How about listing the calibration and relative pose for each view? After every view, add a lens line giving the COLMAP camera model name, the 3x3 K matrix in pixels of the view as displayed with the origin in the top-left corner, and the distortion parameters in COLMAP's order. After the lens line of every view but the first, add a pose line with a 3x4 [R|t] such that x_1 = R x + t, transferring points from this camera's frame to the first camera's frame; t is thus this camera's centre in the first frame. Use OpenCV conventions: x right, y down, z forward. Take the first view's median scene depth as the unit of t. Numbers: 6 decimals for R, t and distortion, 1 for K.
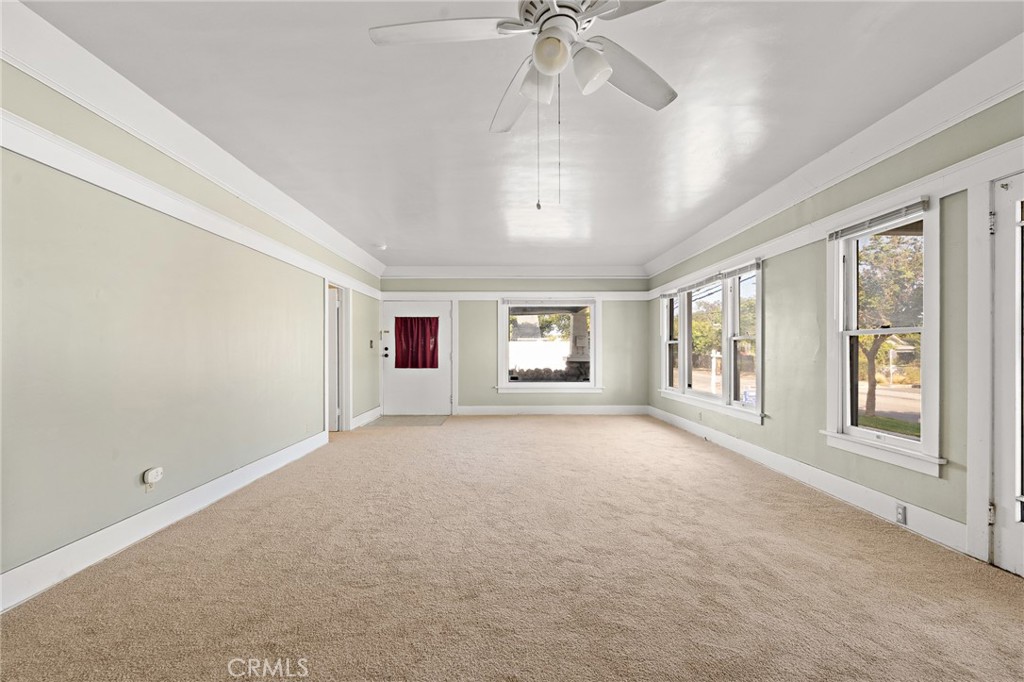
lens RADIAL K [[446.4, 0, 510.0], [0, 446.4, 346.8], [0, 0, 1]] dist [-0.002634, 0.000181]
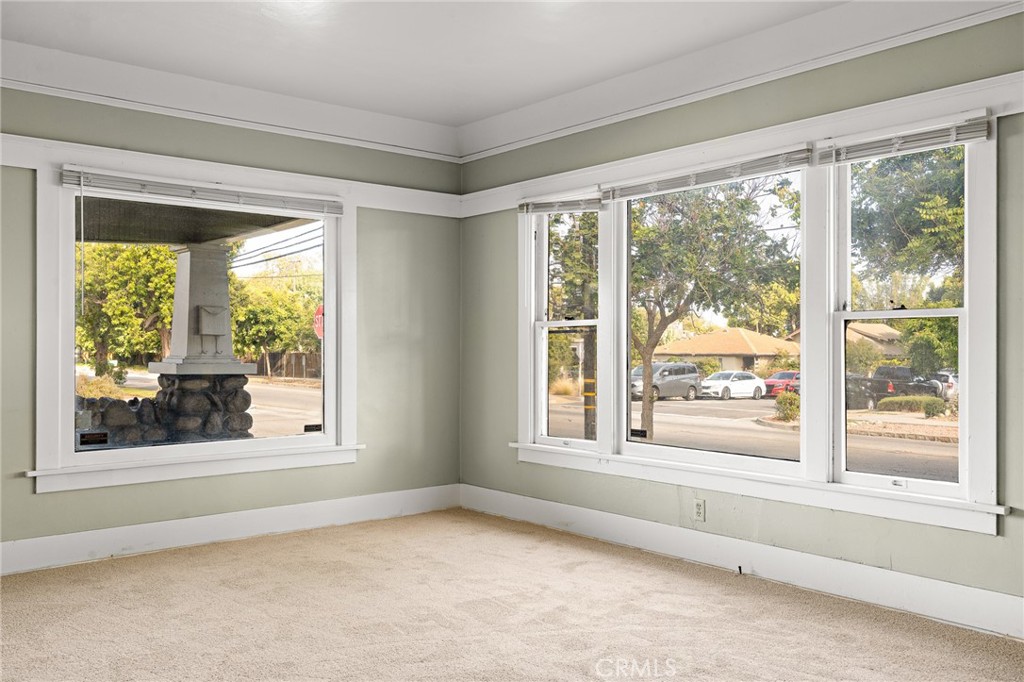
lens RADIAL K [[867.4, 0, 512.1], [0, 867.4, 343.6], [0, 0, 1]] dist [-0.001860, -0.004863]
pose [[0.778035, 0.000985, 0.628220, -0.139013], [-0.005537, 0.999971, 0.005289, 0.002599], [-0.628197, -0.007594, 0.778018, 0.378433]]
